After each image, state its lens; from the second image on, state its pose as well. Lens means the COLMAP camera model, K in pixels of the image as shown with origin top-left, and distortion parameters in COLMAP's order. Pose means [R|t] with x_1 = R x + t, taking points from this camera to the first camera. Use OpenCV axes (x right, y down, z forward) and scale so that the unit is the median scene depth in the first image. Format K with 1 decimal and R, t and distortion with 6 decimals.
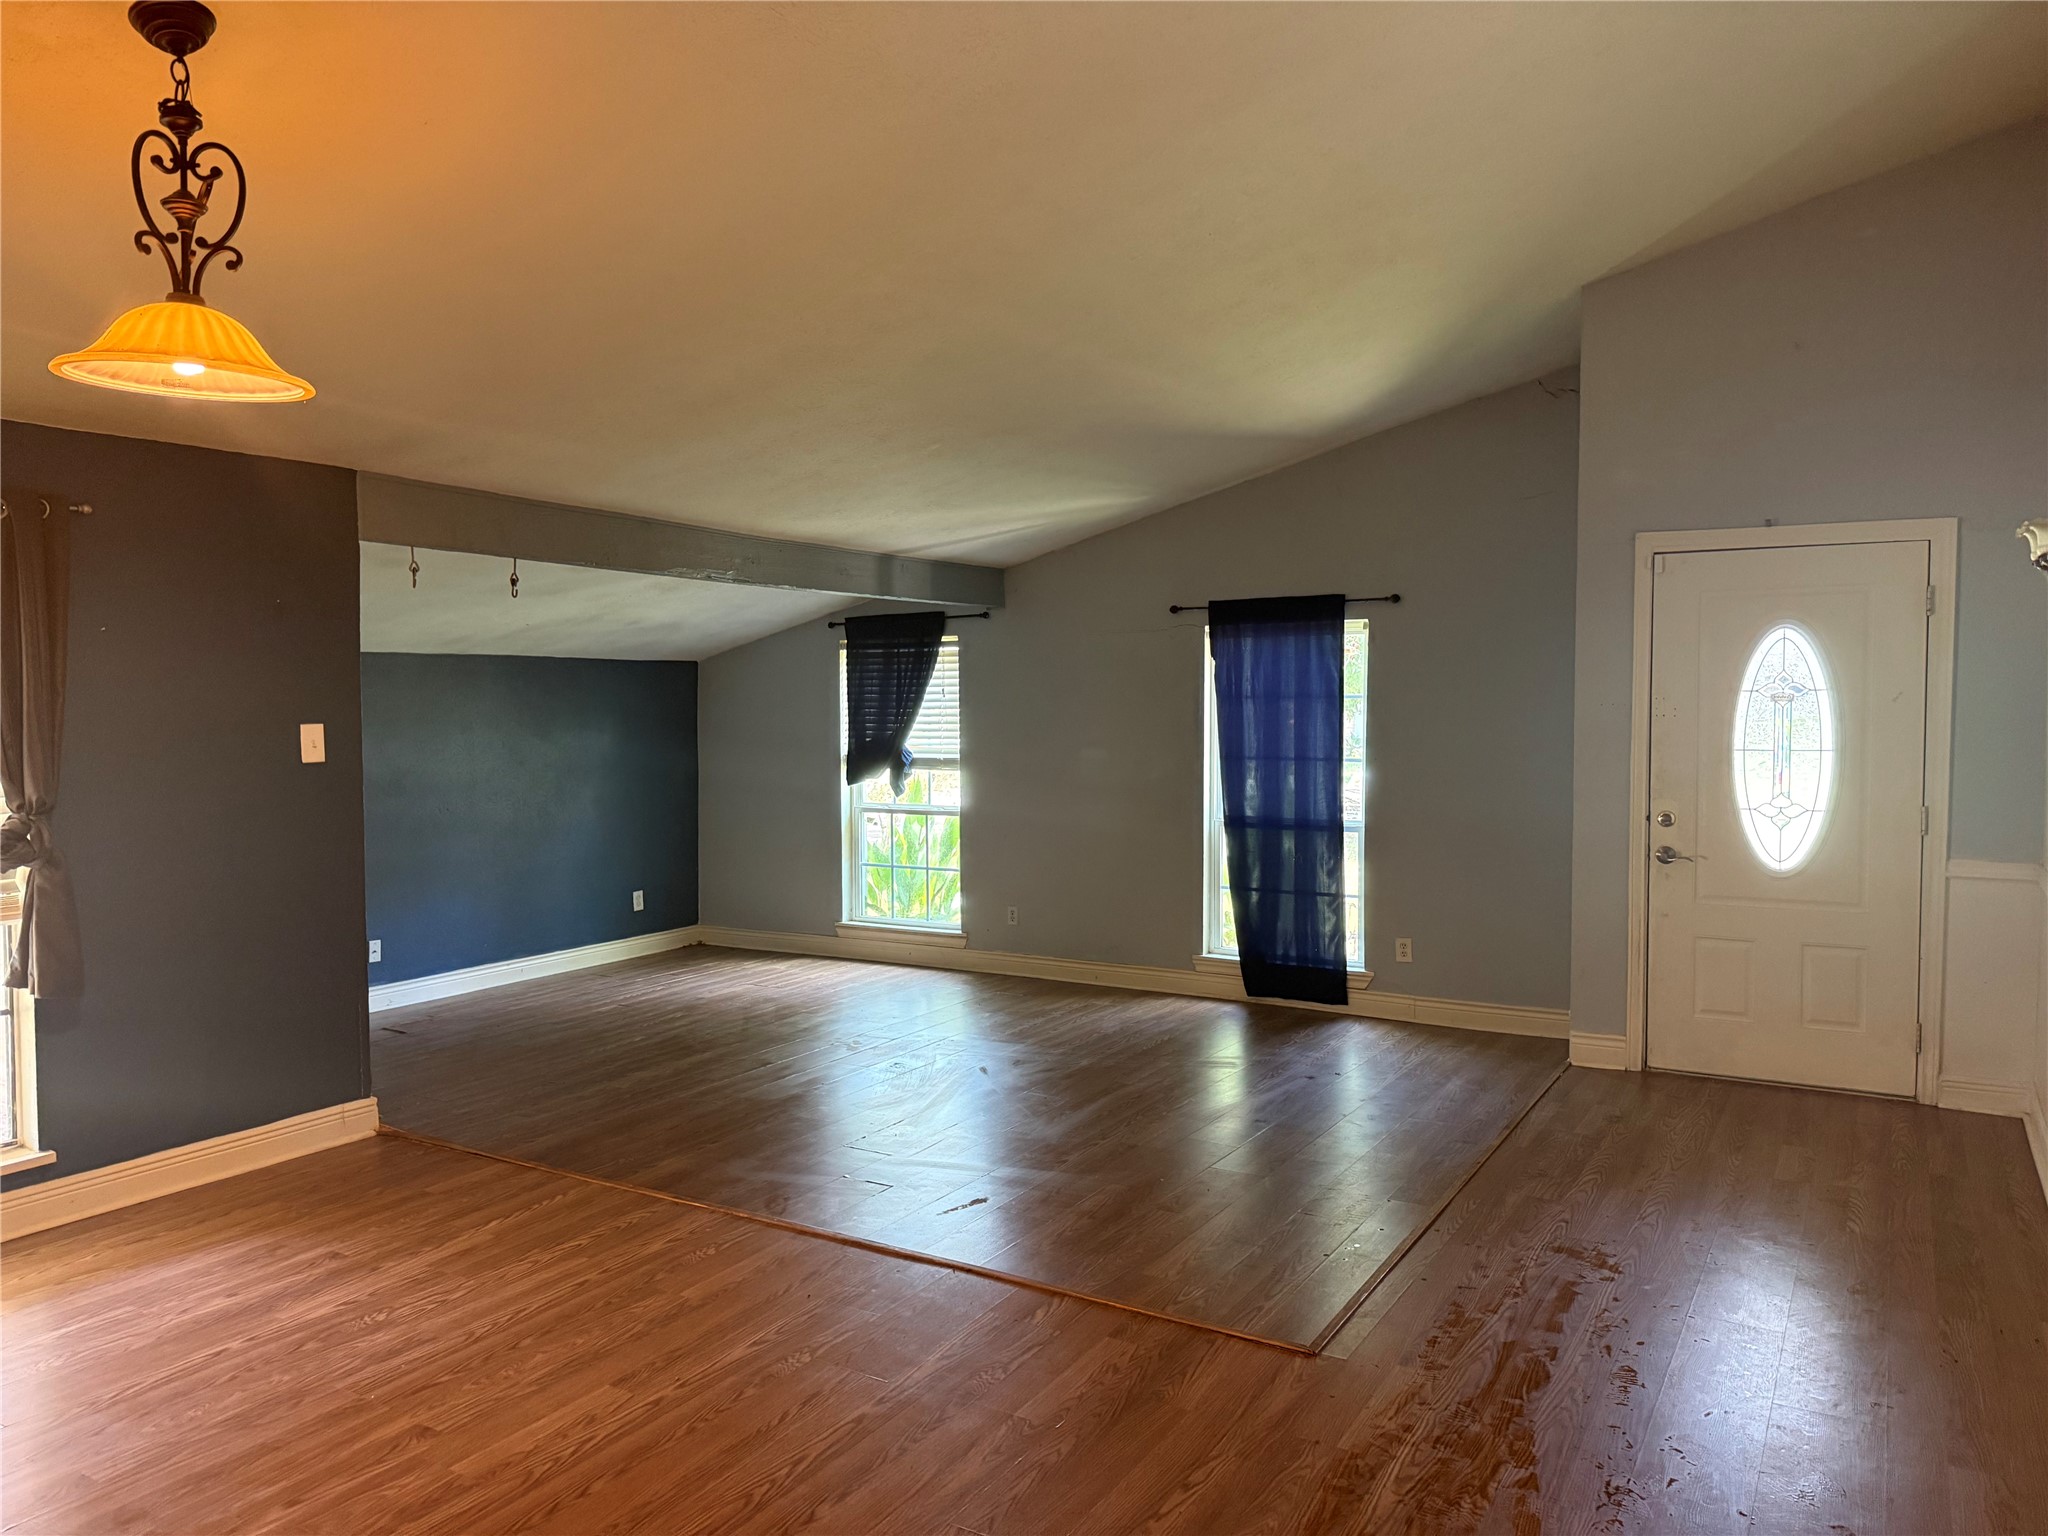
lens RADIAL K [[1442.8, 0, 1031.0], [0, 1442.8, 774.0], [0, 0, 1]] dist [0.052448, -0.063962]
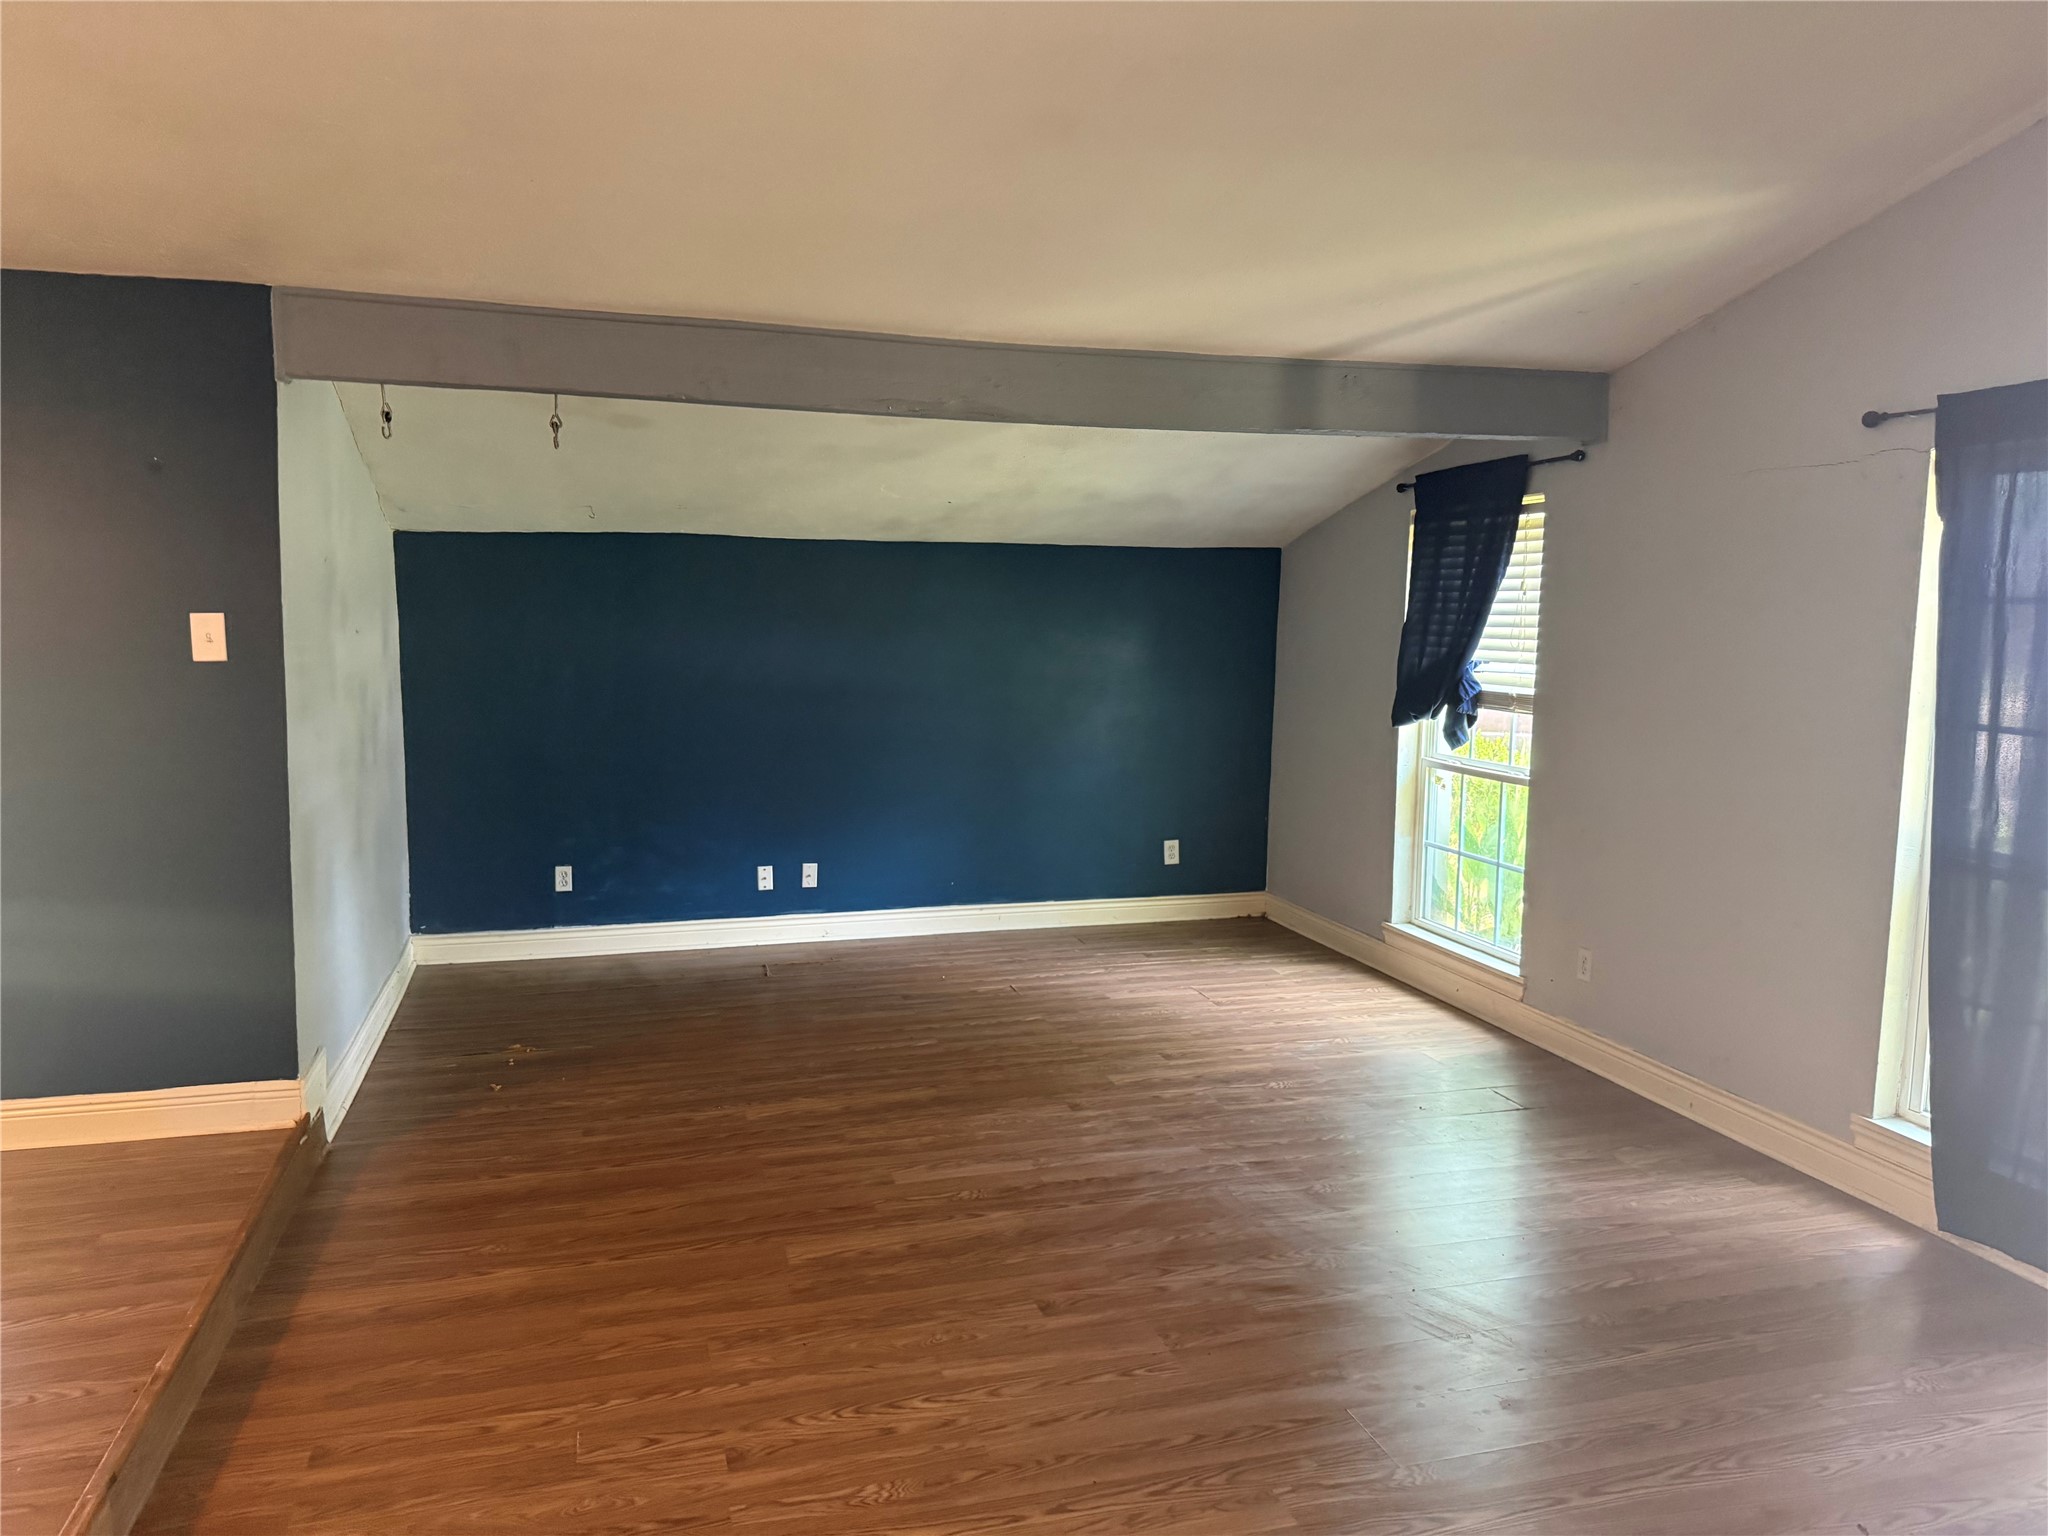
lens RADIAL K [[1442.8, 0, 1031.0], [0, 1442.8, 774.0], [0, 0, 1]] dist [0.052448, -0.063962]
pose [[0.731430, 0.093747, -0.675441, 0.240607], [-0.048097, 0.995131, 0.086035, -0.022938], [0.680218, -0.030442, 0.732378, 0.443974]]
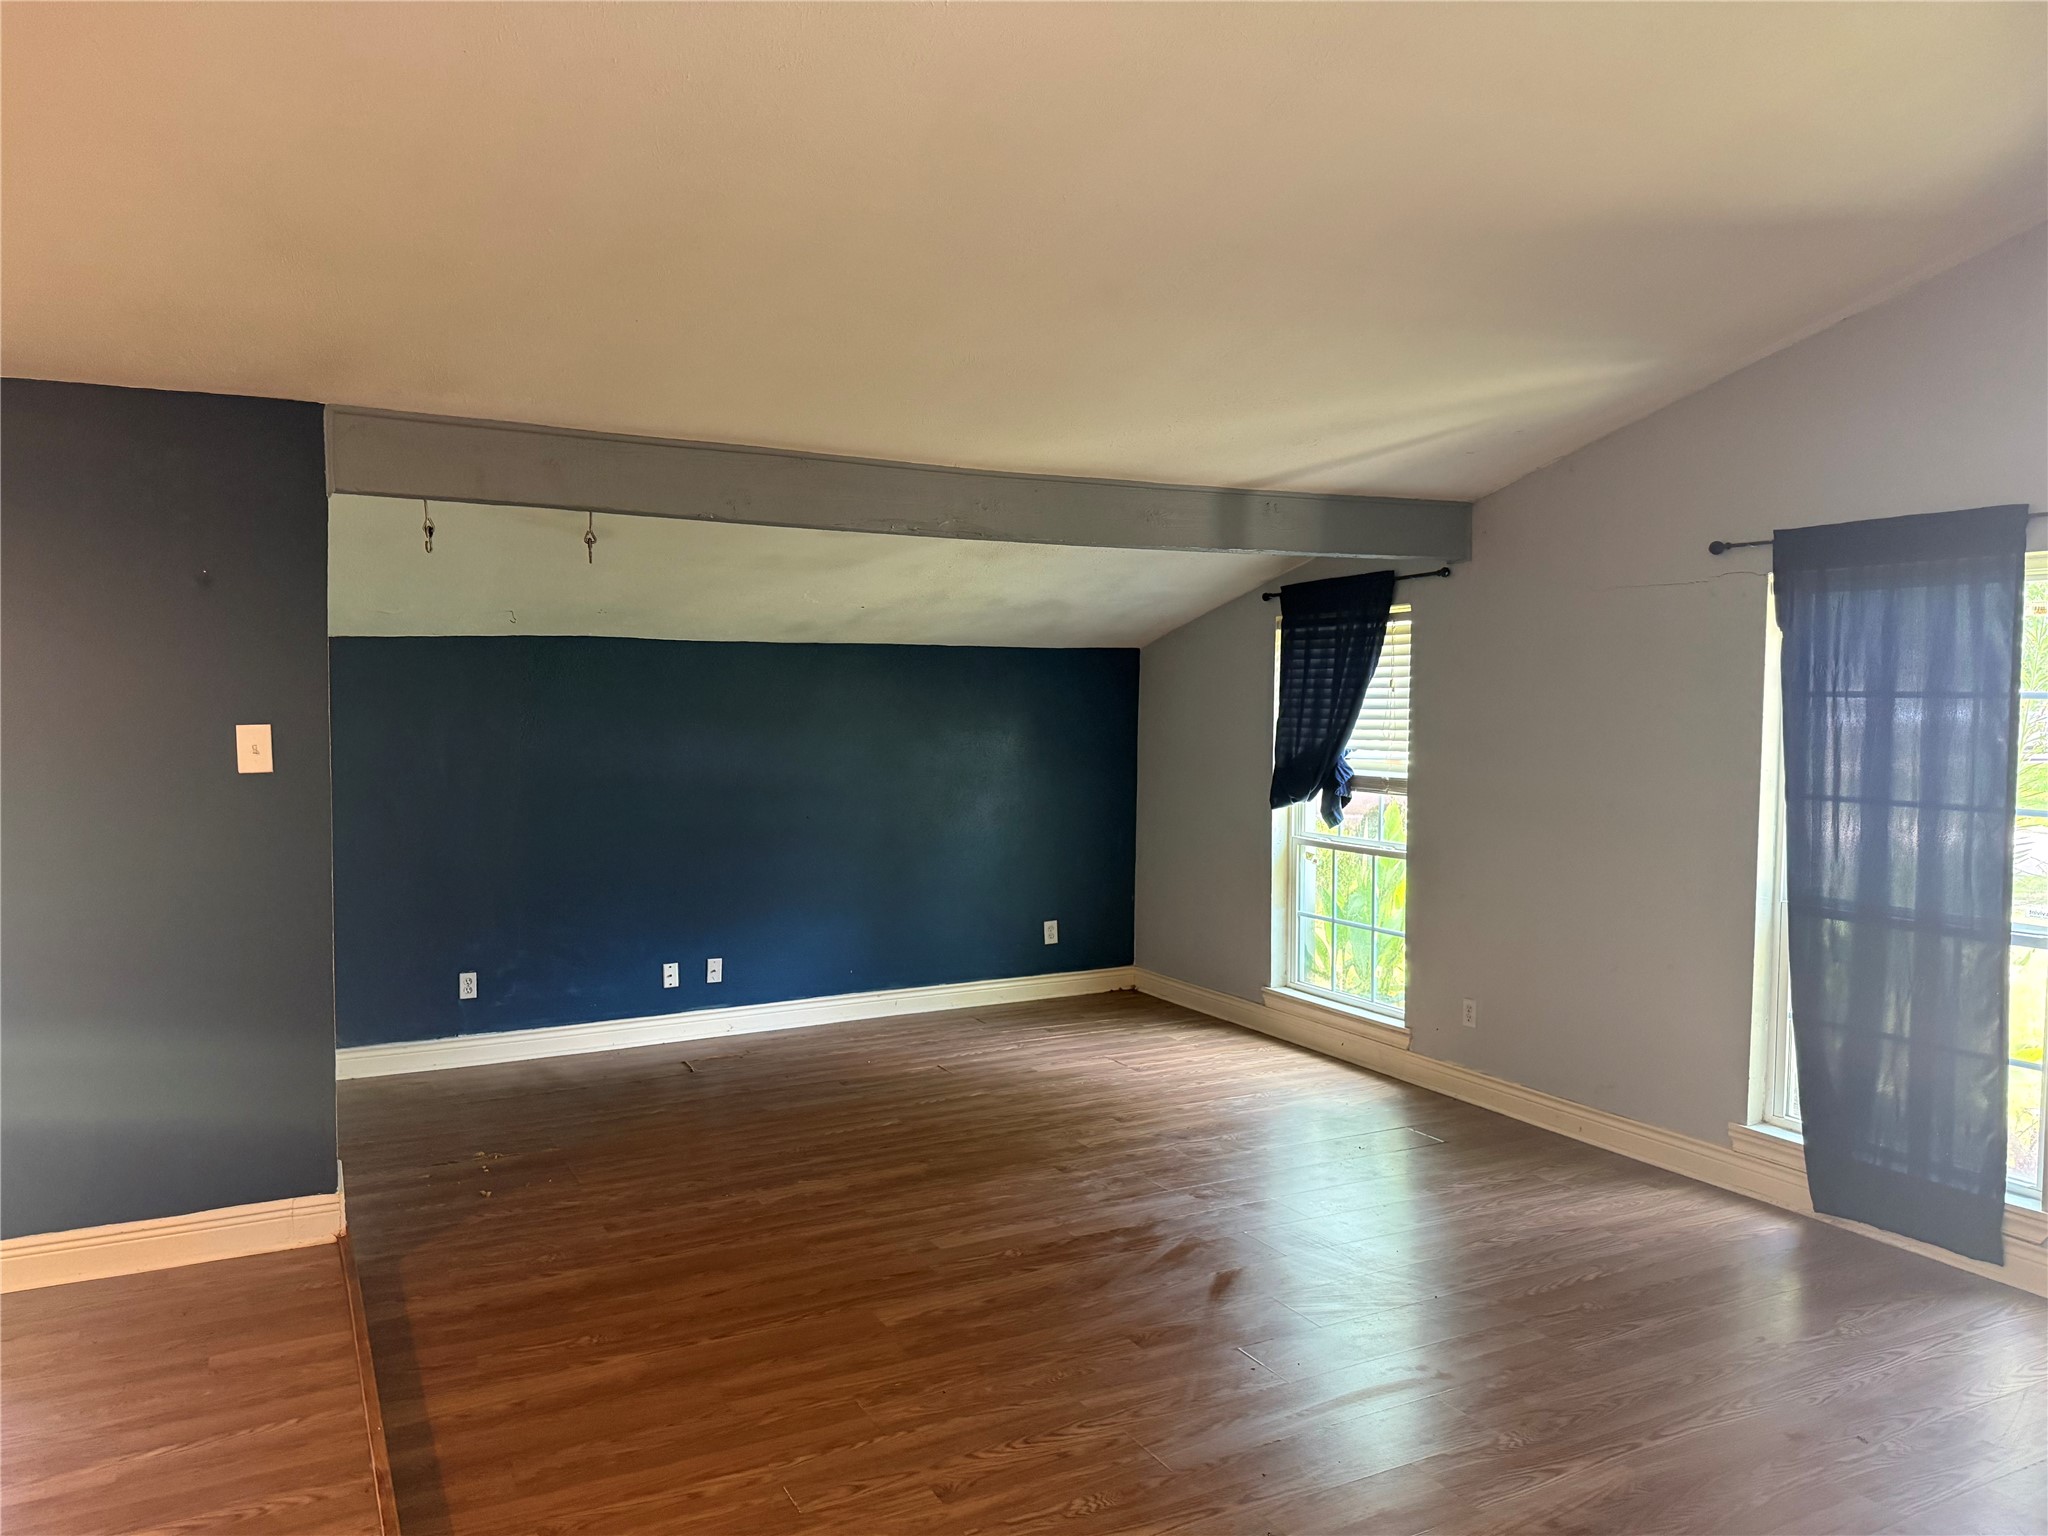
lens RADIAL K [[1445.0, 0, 1014.5], [0, 1445.0, 785.6], [0, 0, 1]] dist [0.062229, -0.081319]
pose [[0.851307, 0.039219, -0.523200, 0.176077], [-0.031526, 0.999224, 0.023605, -0.020522], [0.523720, -0.003600, 0.851883, 0.330407]]
